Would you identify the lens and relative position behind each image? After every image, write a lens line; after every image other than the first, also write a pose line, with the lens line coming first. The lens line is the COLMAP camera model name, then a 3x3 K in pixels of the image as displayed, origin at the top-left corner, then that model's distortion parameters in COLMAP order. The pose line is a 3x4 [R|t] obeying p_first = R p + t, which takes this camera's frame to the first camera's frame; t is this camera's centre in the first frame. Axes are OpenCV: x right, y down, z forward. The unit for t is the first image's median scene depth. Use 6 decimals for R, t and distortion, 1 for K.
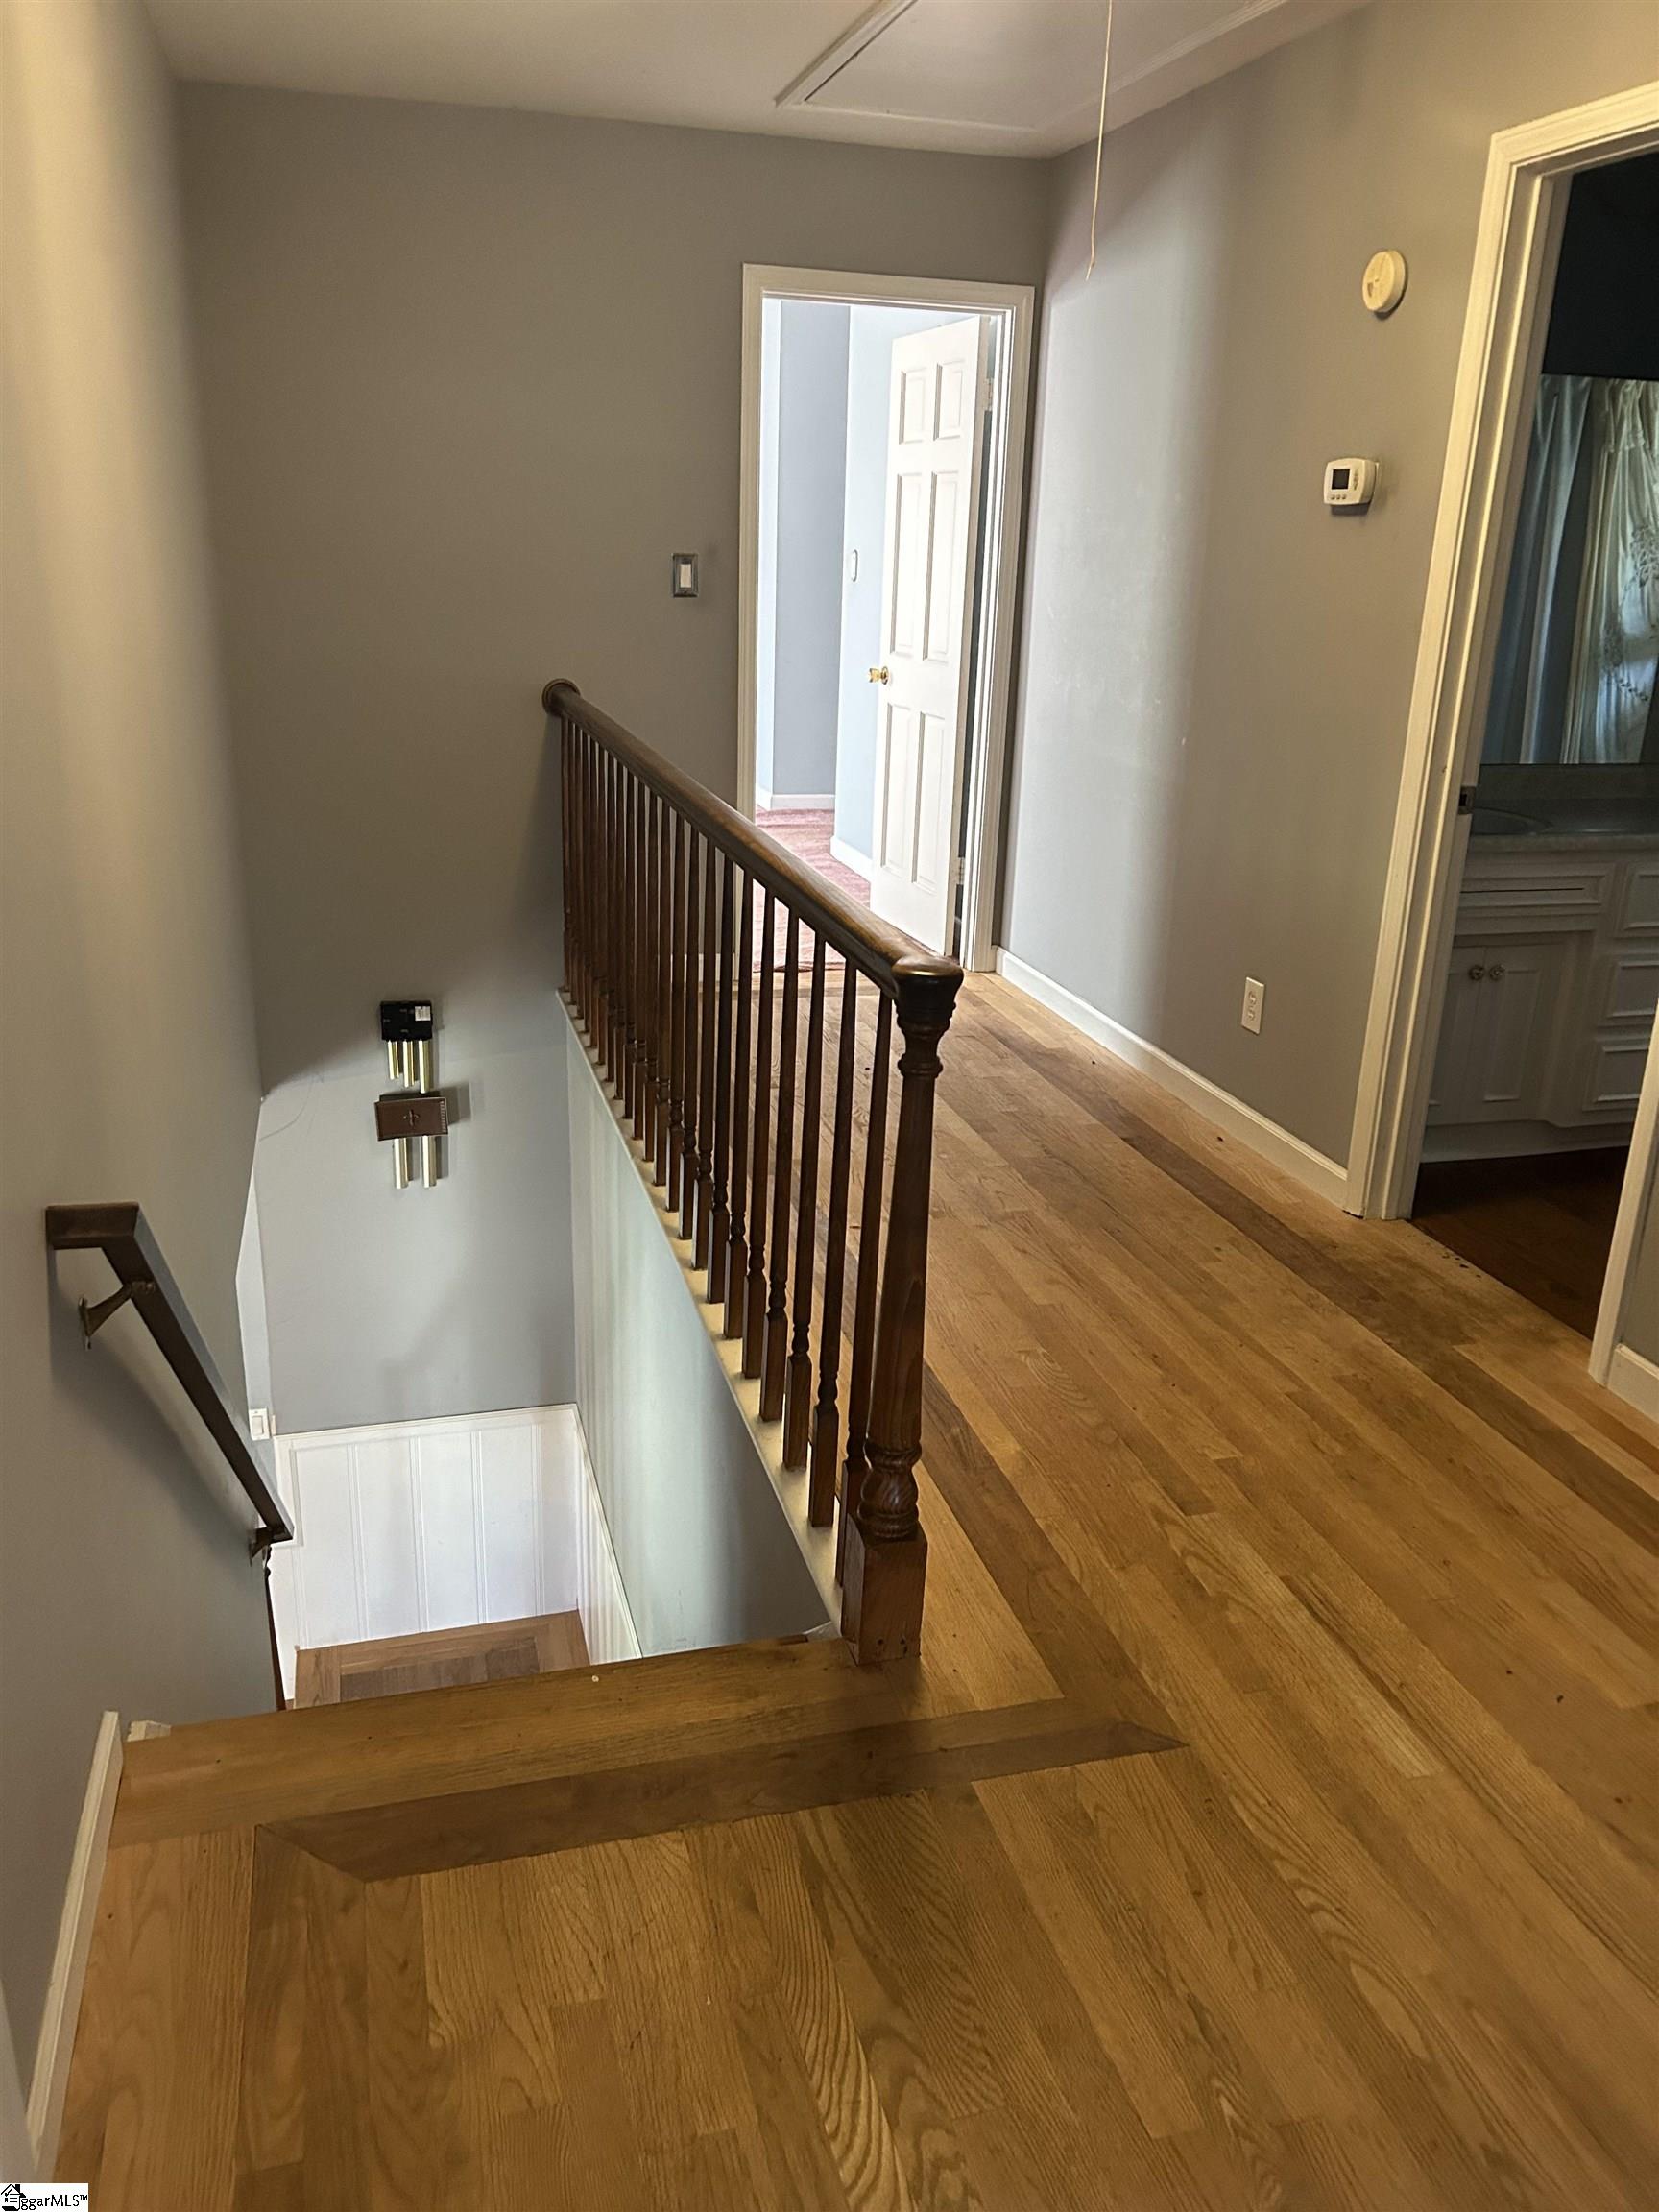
lens RADIAL K [[1672.6, 0, 833.4], [0, 1672.6, 1104.3], [0, 0, 1]] dist [0.028259, -0.029110]
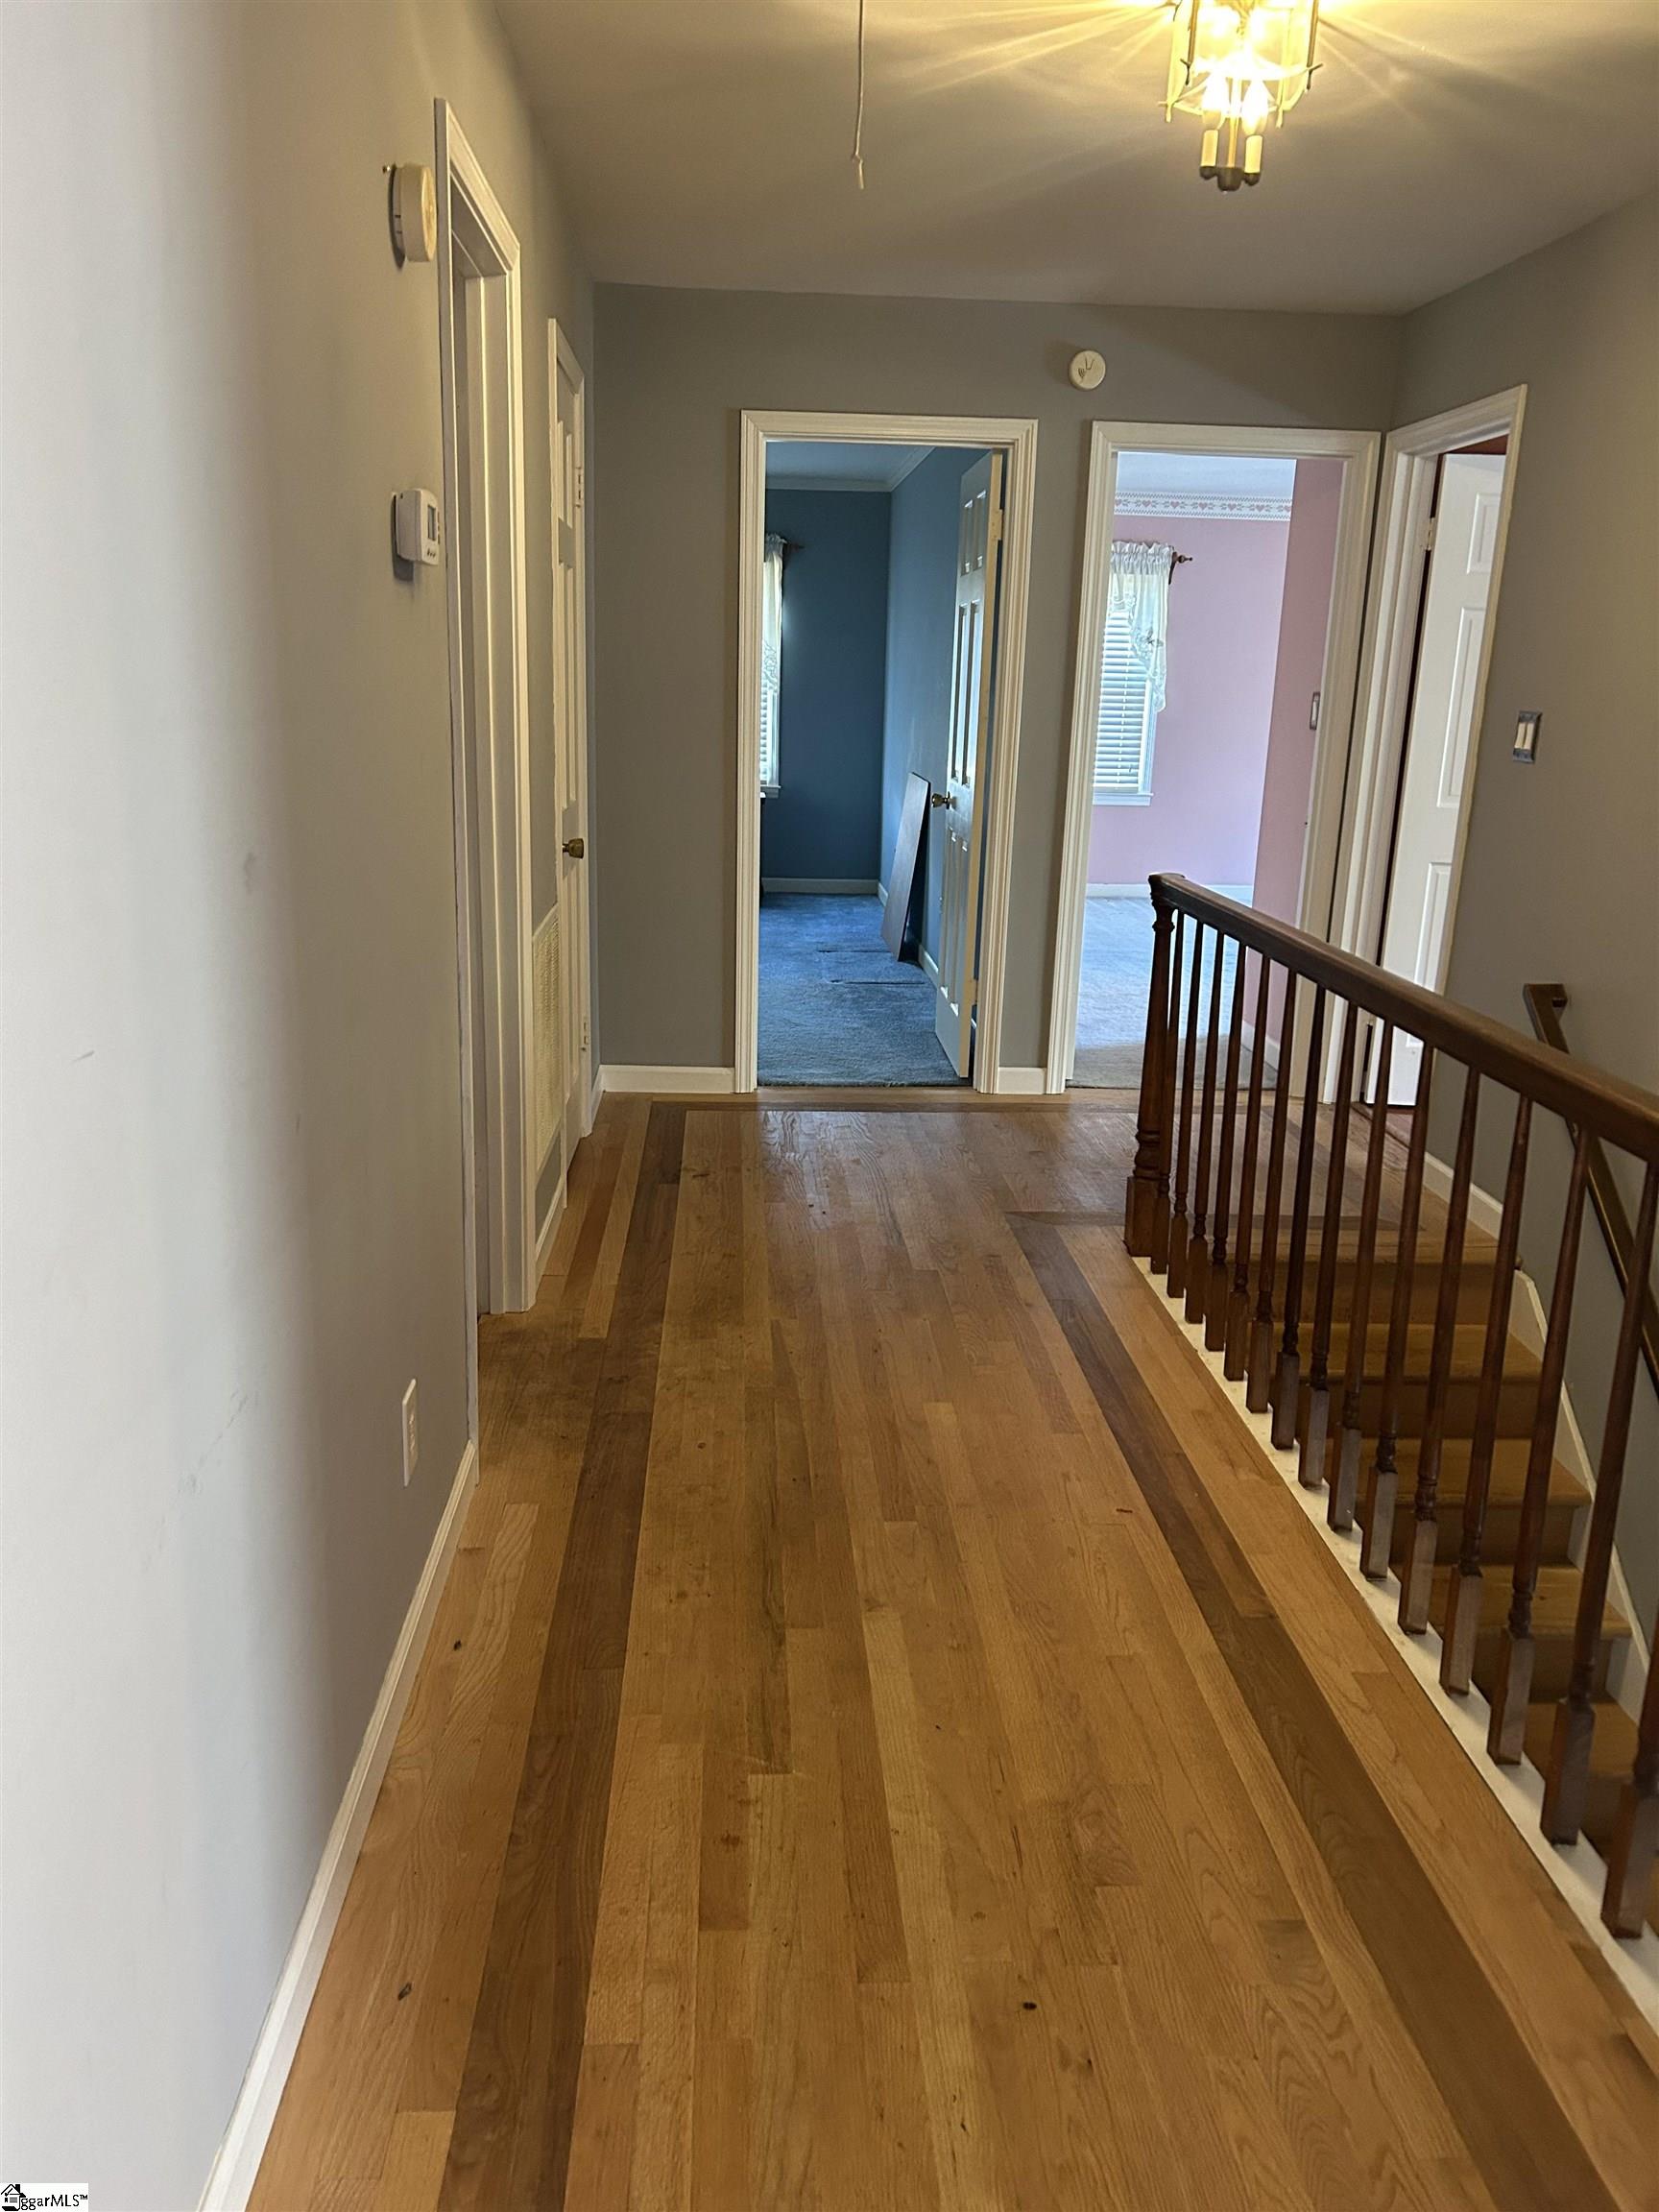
lens RADIAL K [[1672.6, 0, 831.7], [0, 1672.6, 1097.9], [0, 0, 1]] dist [0.028259, -0.029110]
pose [[-0.976048, -0.095747, 0.195355, 0.013077], [0.025623, 0.841107, 0.540262, -0.629647], [-0.216043, 0.532327, -0.818507, 1.891850]]
